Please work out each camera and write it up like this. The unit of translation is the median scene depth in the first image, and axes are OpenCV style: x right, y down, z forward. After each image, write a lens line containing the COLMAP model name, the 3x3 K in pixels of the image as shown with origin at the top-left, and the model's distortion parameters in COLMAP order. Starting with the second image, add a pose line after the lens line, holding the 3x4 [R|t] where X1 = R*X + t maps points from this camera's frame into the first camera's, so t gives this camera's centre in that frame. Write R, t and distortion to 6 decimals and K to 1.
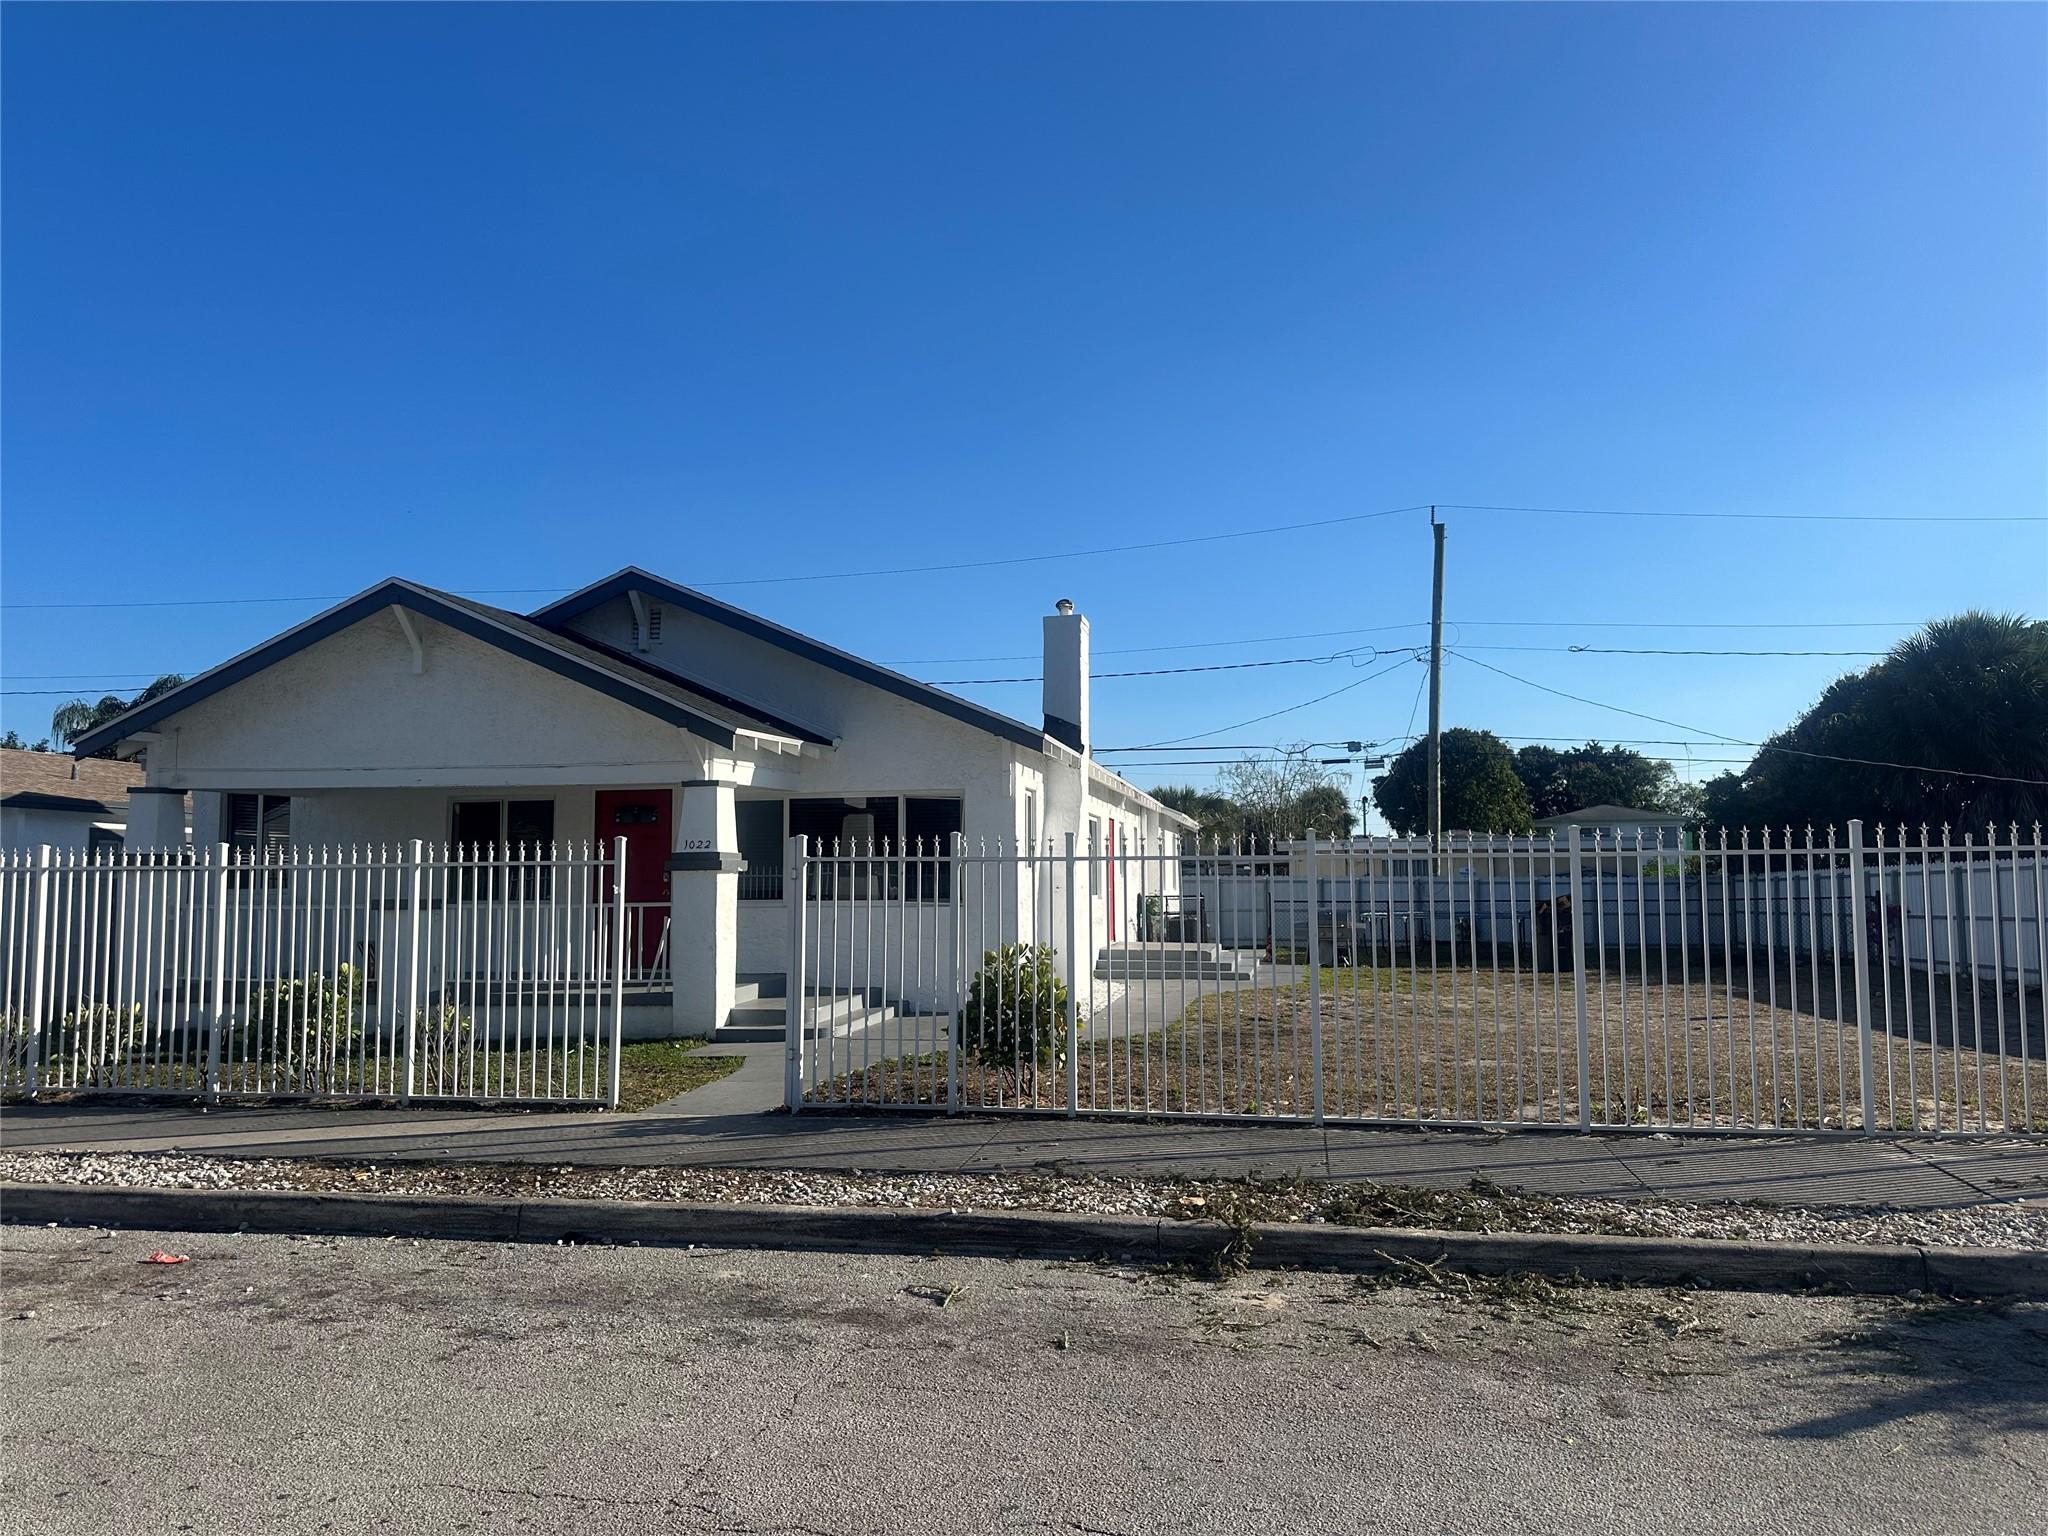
lens RADIAL K [[1458.8, 0, 1024.0], [0, 1458.8, 768.0], [0, 0, 1]] dist [0.096766, -0.142470]
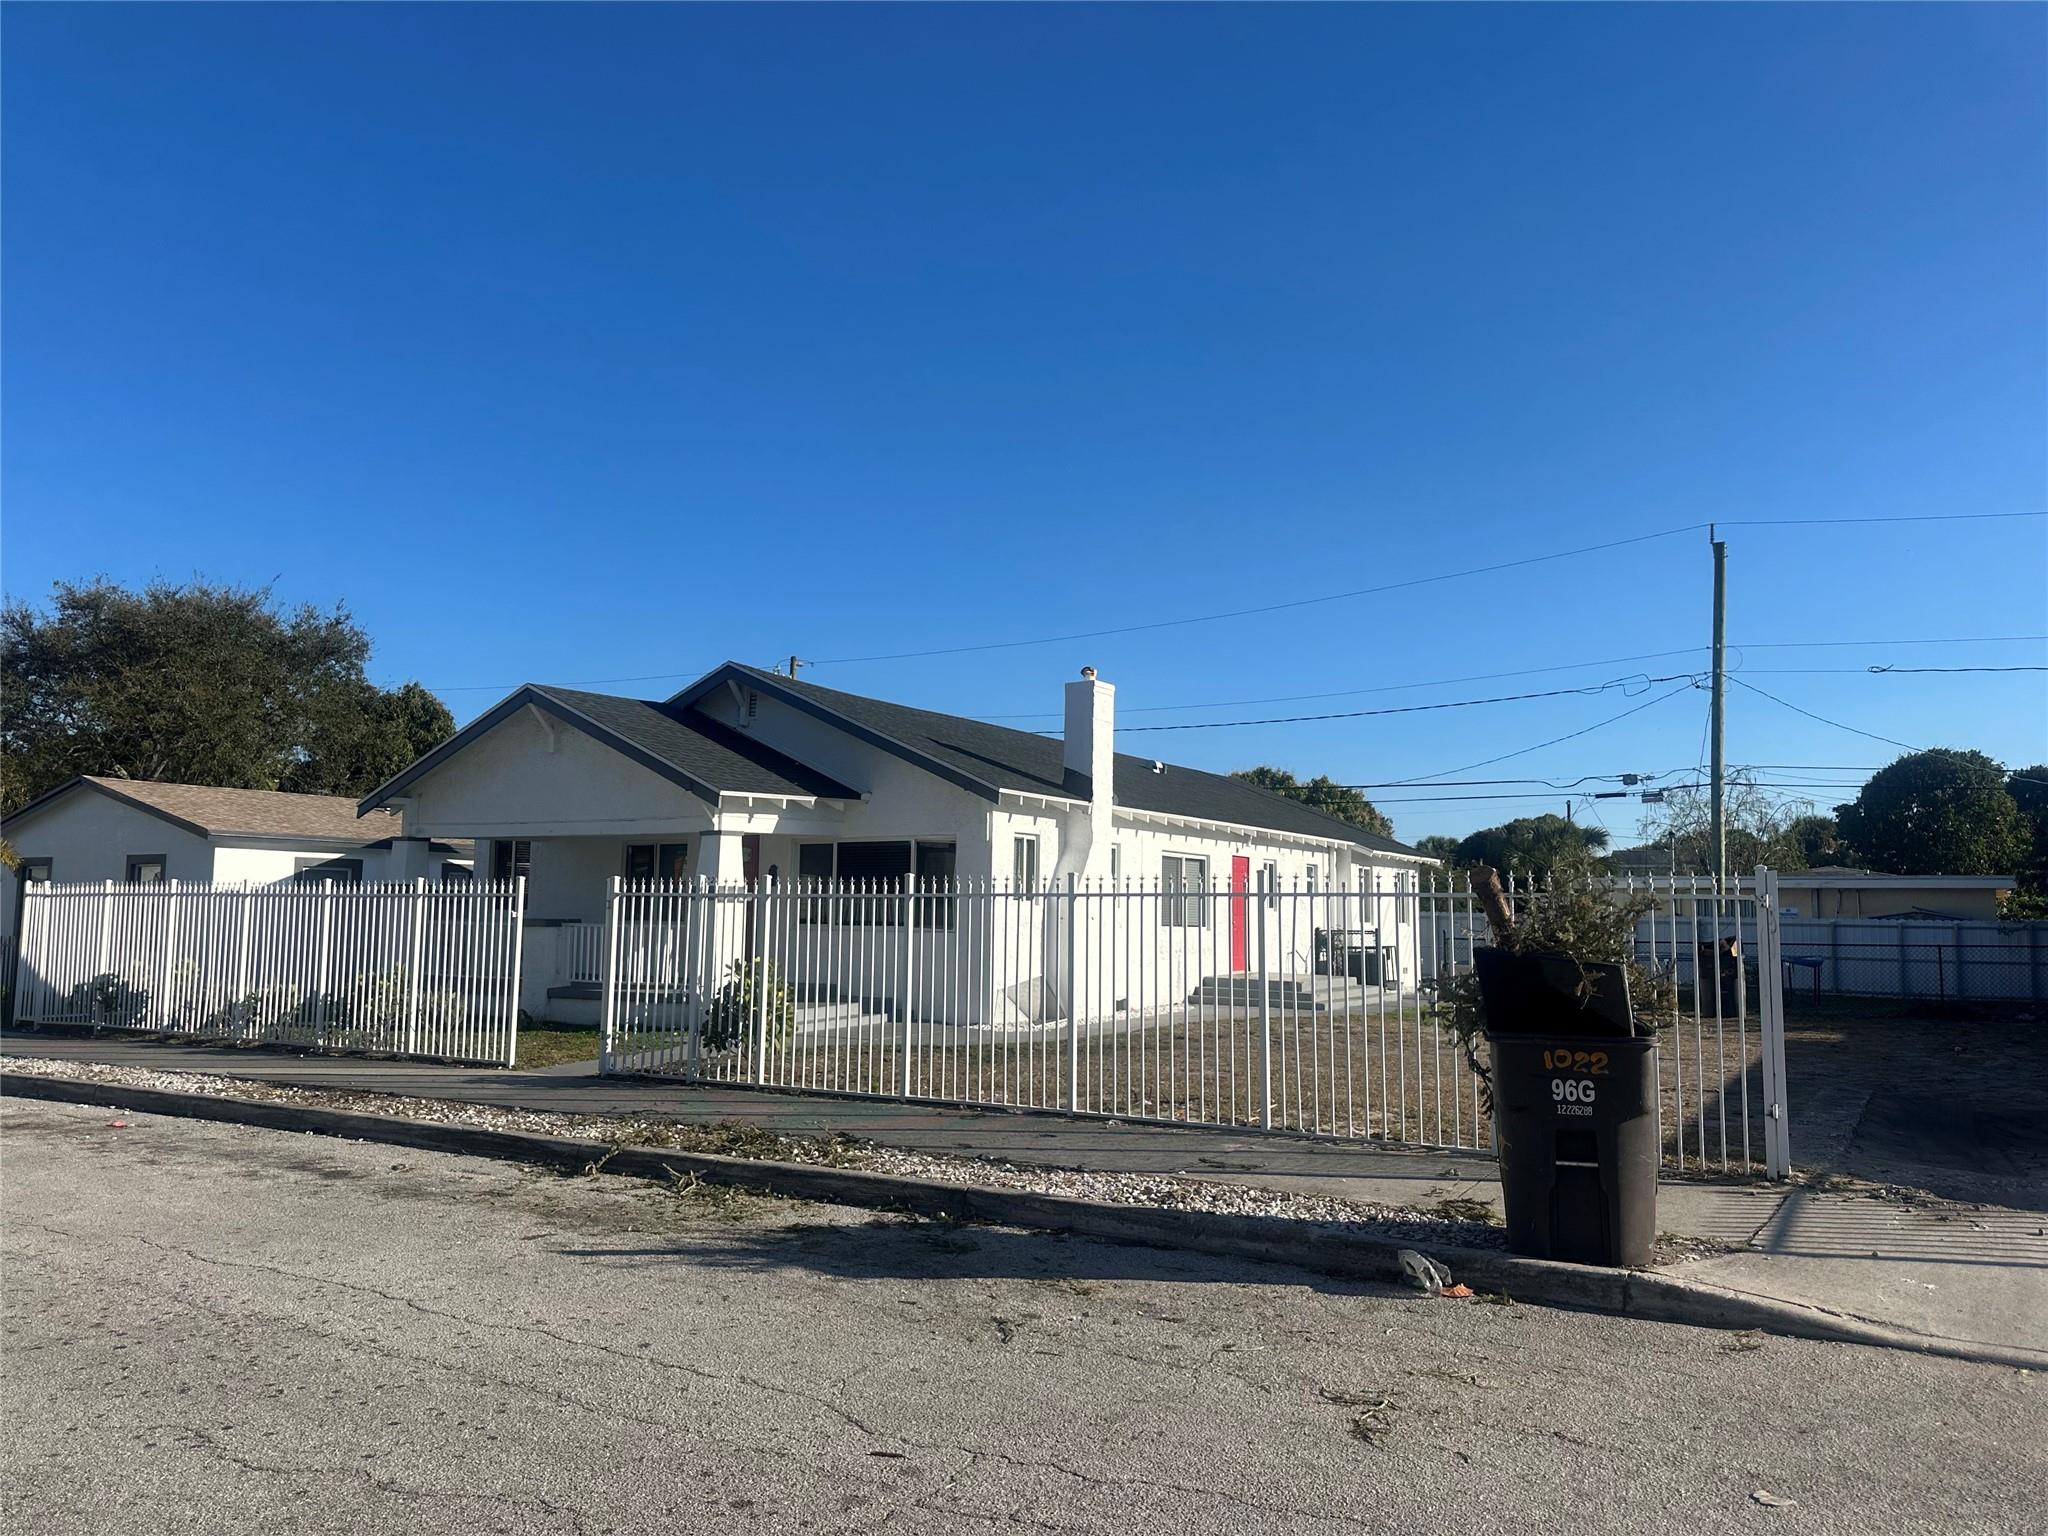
lens RADIAL K [[1458.8, 0, 1024.0], [0, 1458.8, 768.0], [0, 0, 1]] dist [0.096766, -0.142470]
pose [[0.931191, -0.022261, -0.363850, 0.453555], [0.014609, 0.999611, -0.023769, -0.010645], [0.364238, 0.016818, 0.931154, -0.097457]]
